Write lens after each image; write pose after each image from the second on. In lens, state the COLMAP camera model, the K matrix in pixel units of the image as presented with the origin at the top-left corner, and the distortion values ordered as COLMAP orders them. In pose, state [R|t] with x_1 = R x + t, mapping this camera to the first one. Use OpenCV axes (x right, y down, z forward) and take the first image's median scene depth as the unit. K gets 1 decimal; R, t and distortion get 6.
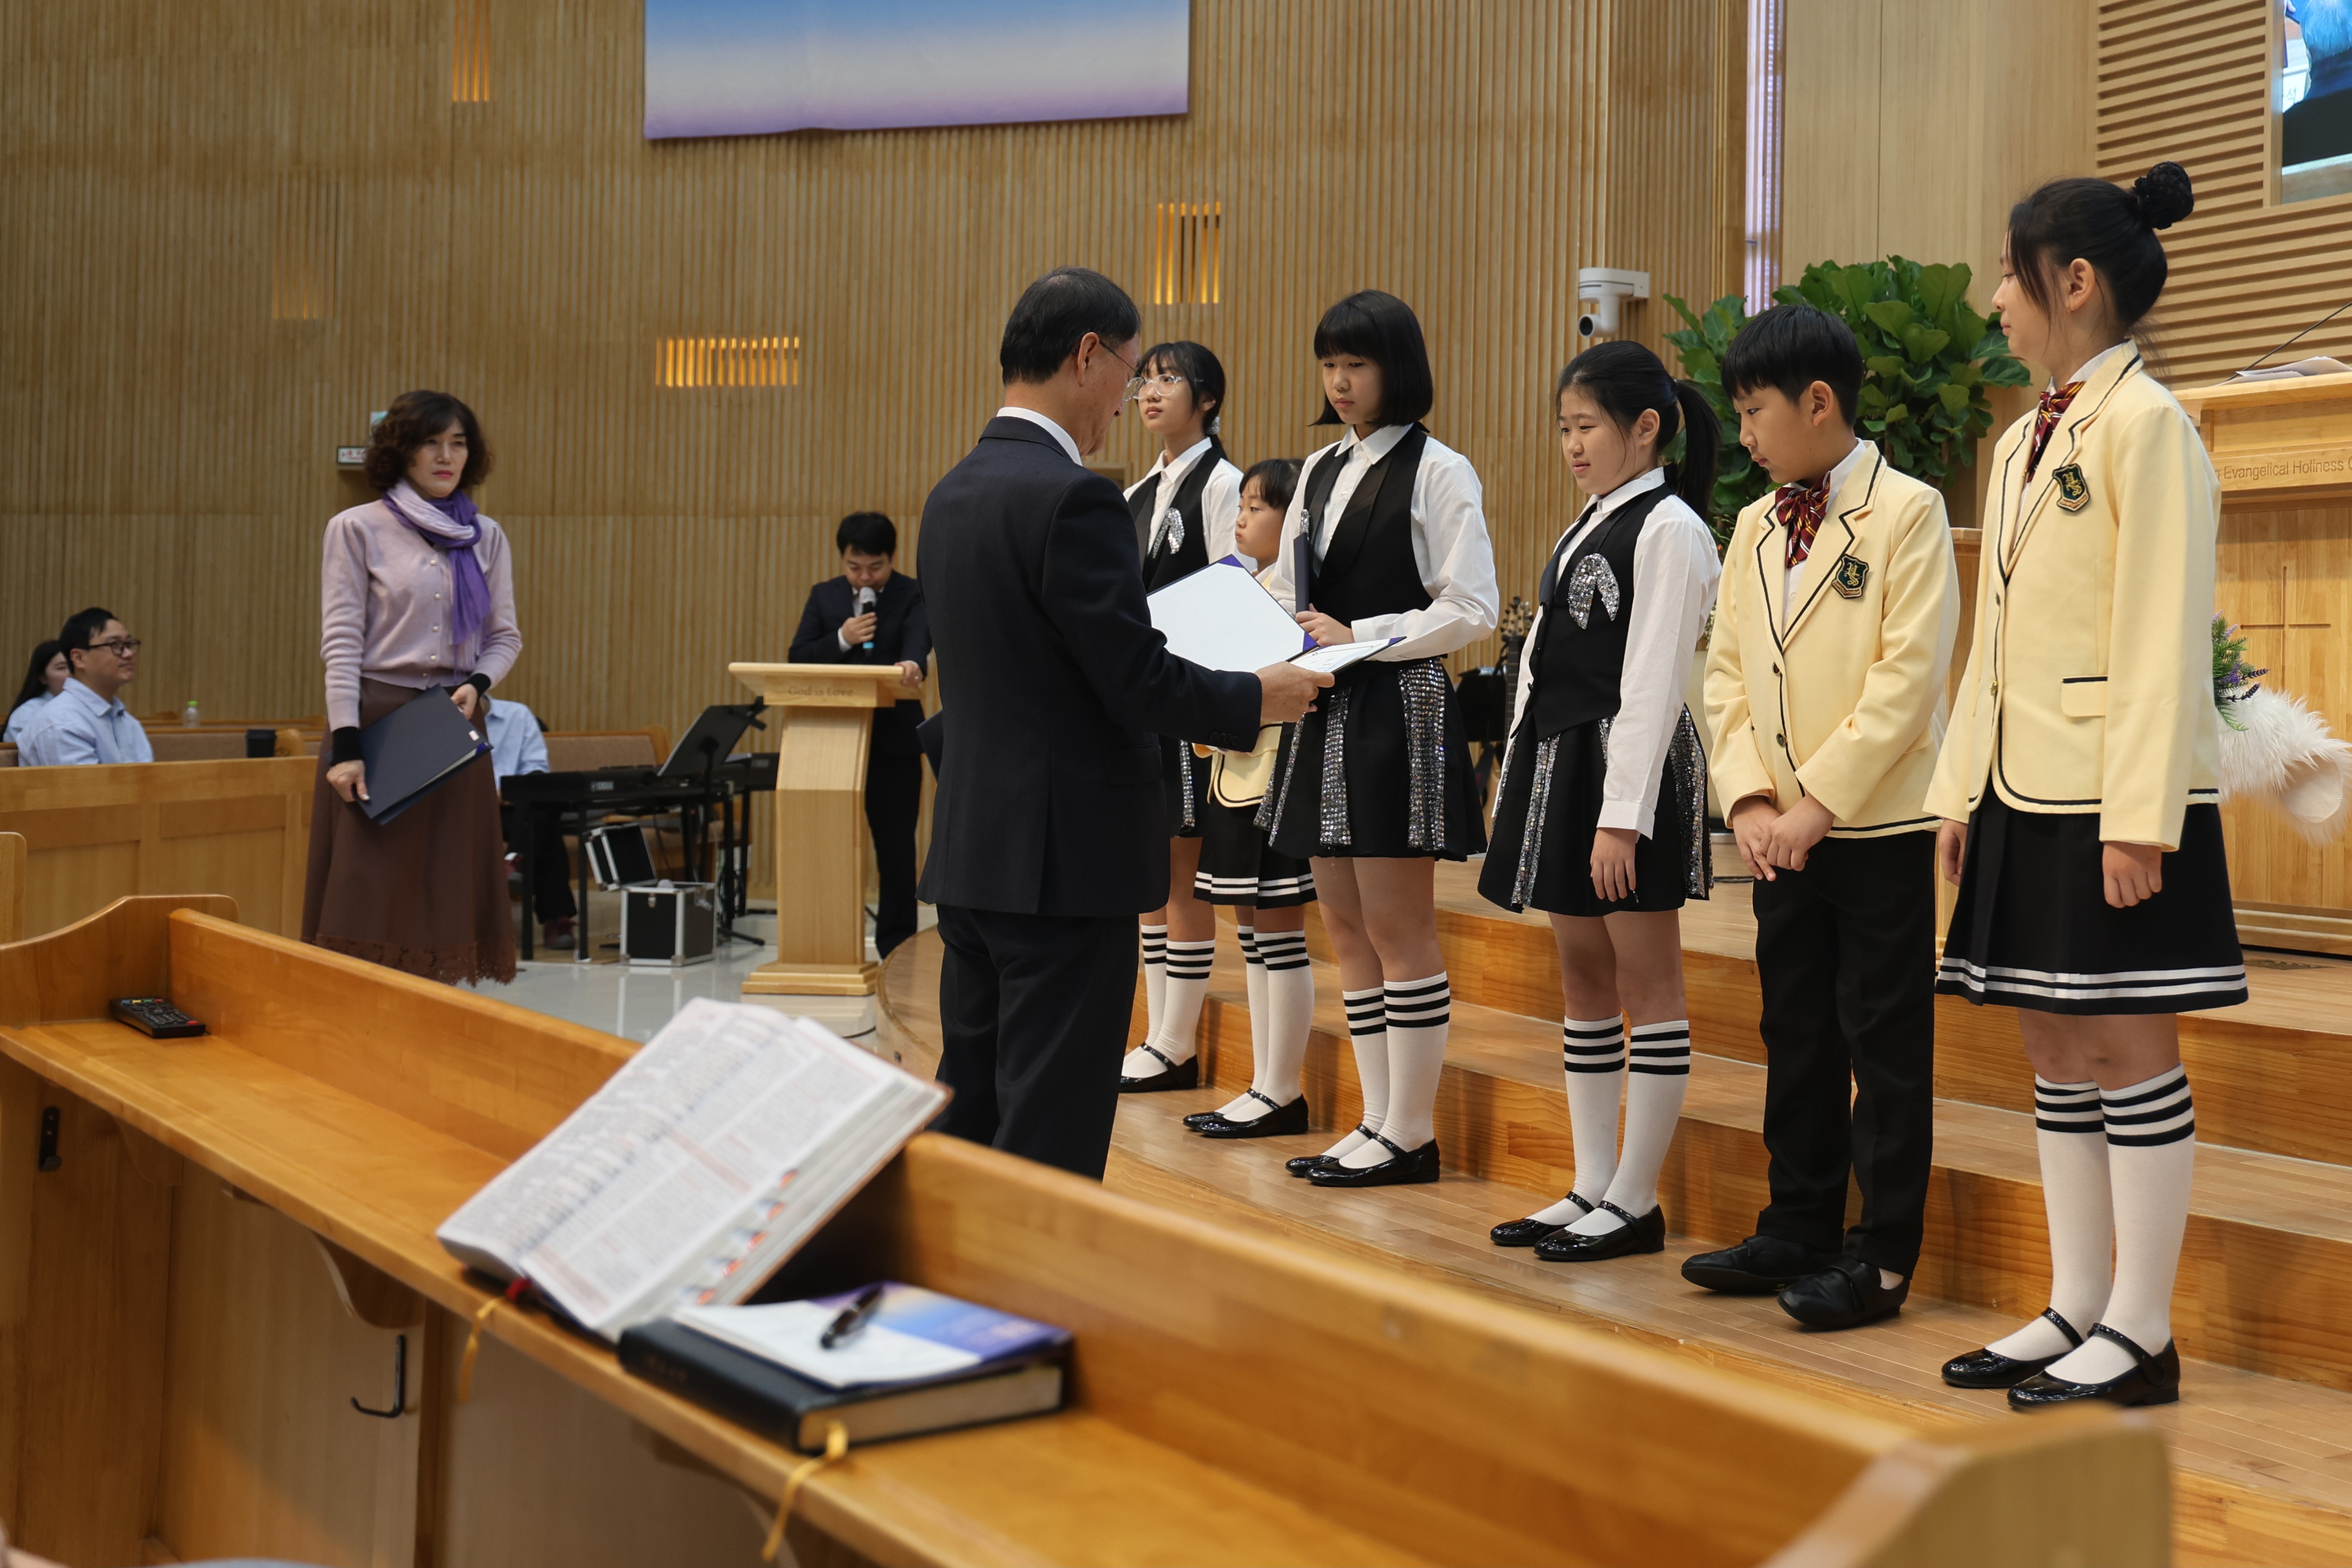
lens RADIAL K [[2980.1, 0, 1498.9], [0, 2980.1, 657.1], [0, 0, 1]] dist [-0.009380, 0.026515]
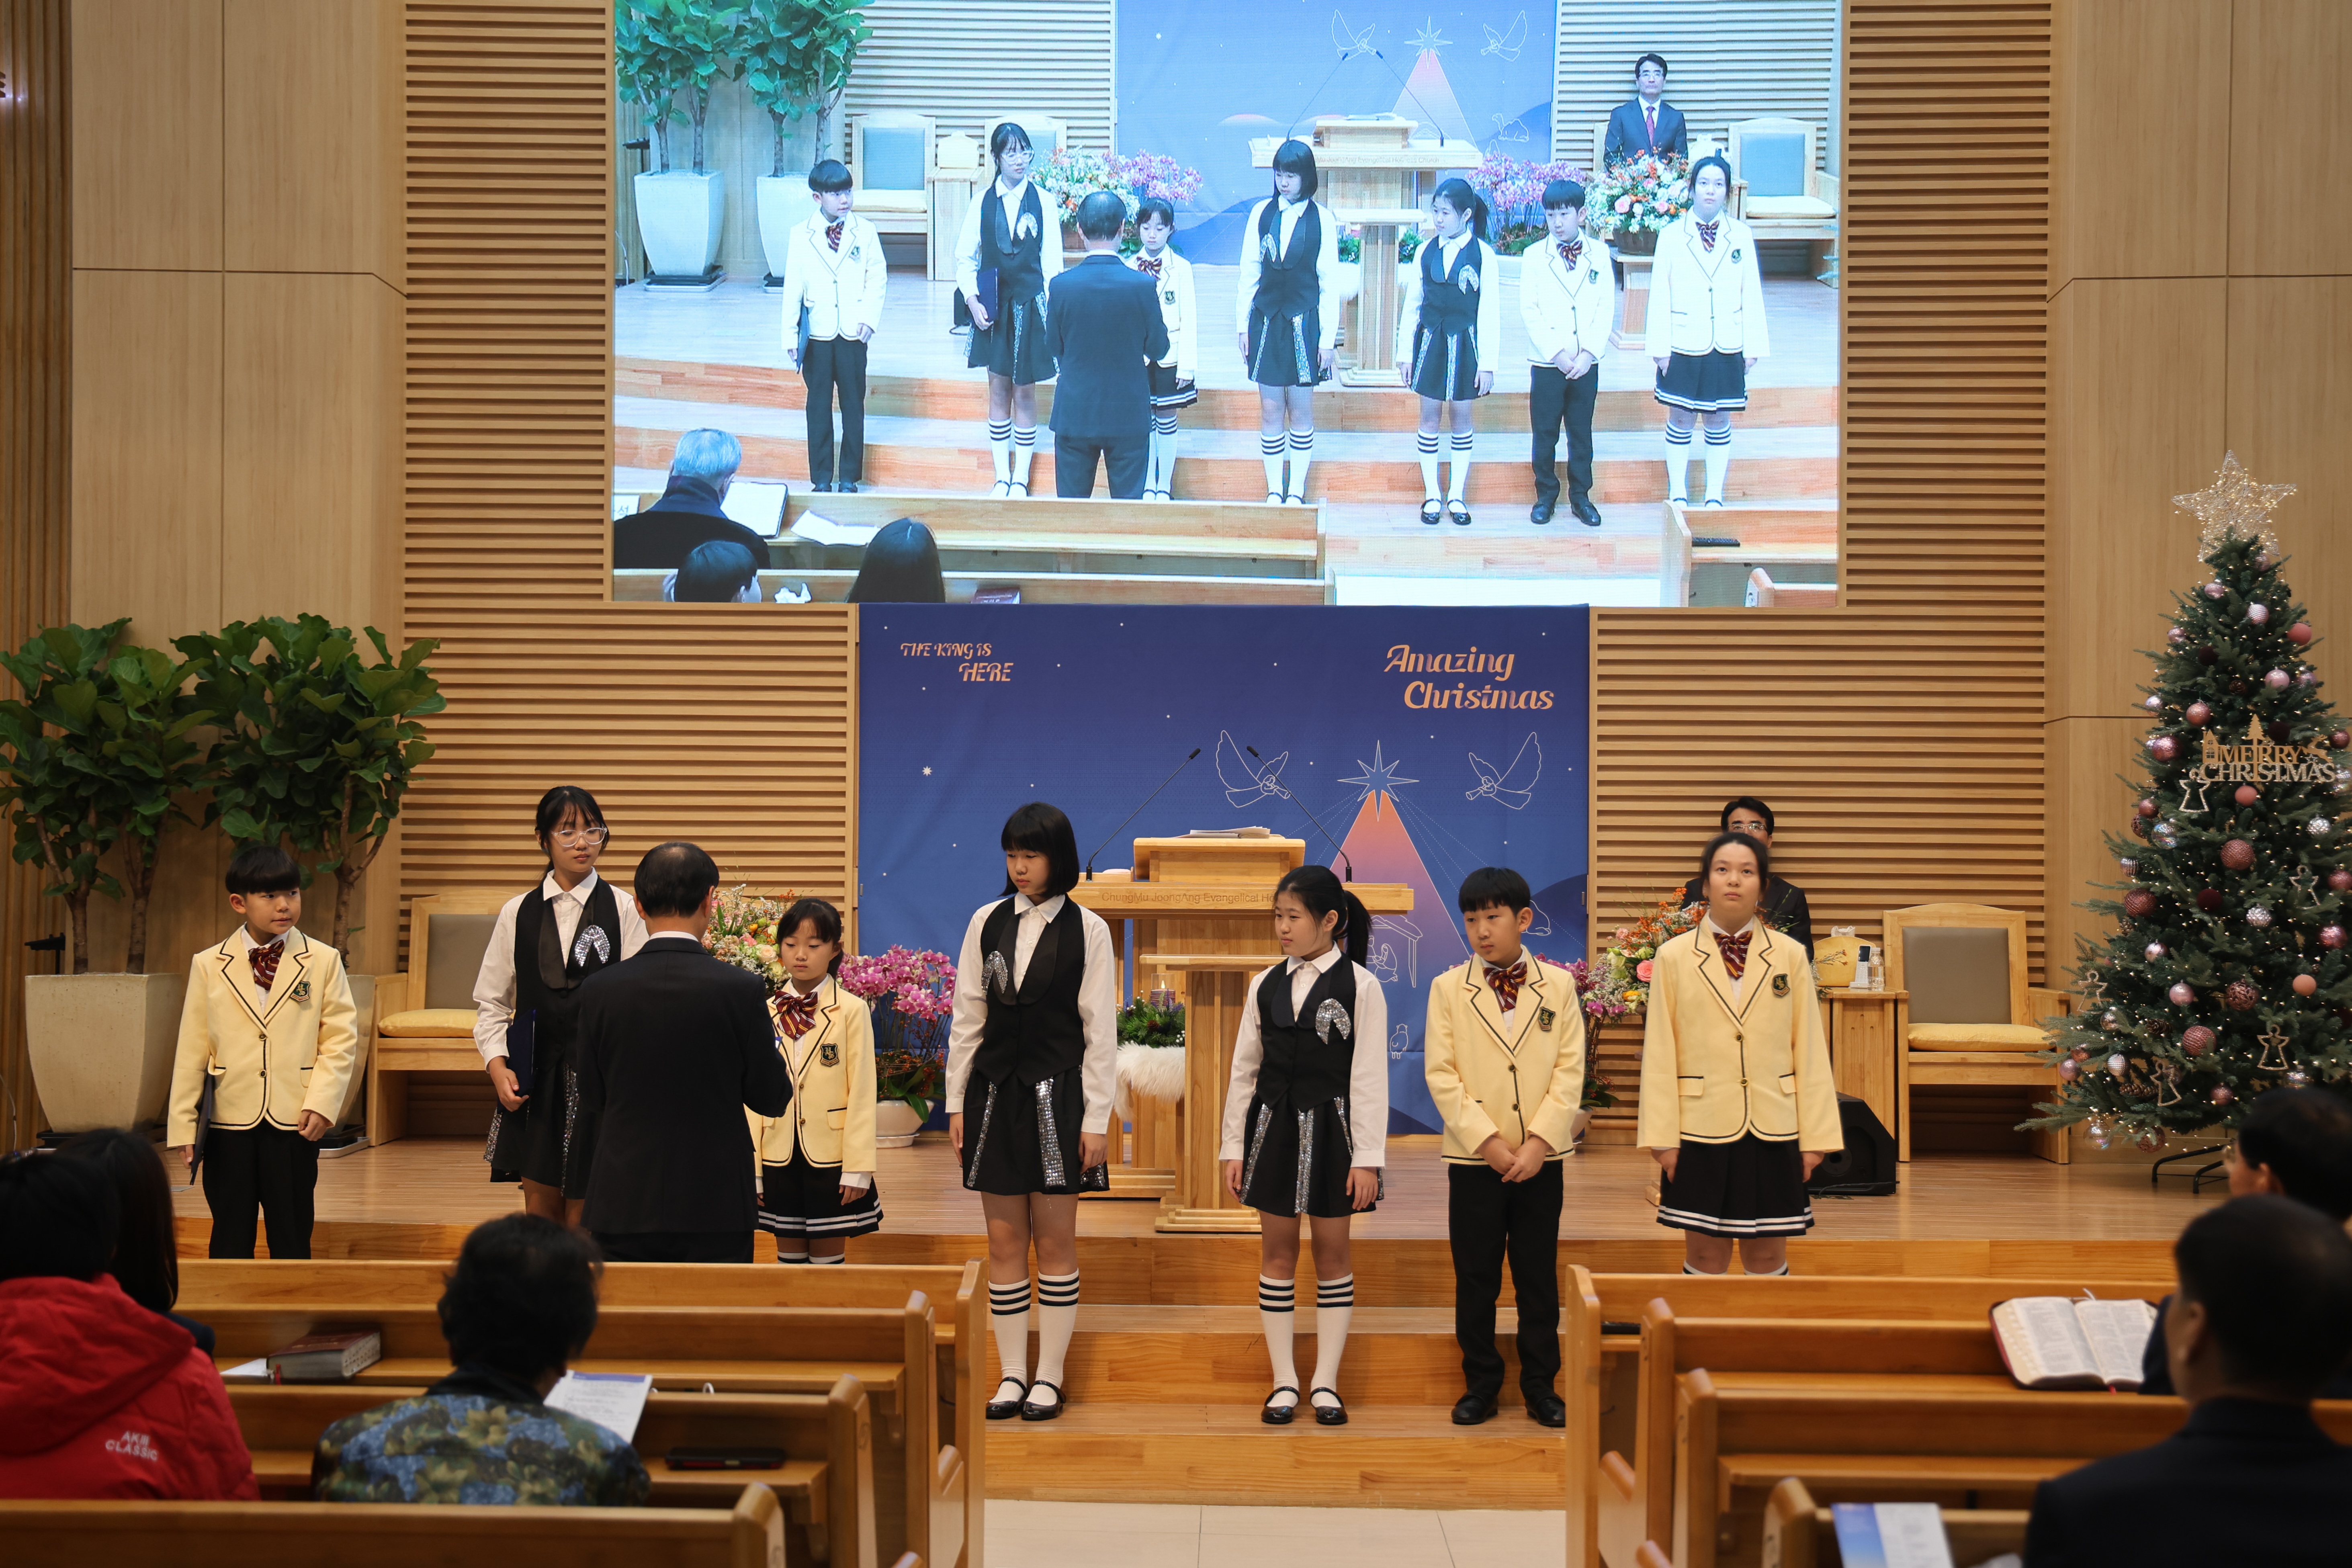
lens RADIAL K [[3536.4, 0, 1176.0], [0, 3536.4, 784.0], [0, 0, 1]] dist [0.168743, -0.081238]
pose [[0.559536, 0.006399, 0.828782, -0.686088], [-0.009387, 0.999955, -0.001383, -0.062455], [-0.828753, -0.007006, 0.559570, -0.014512]]
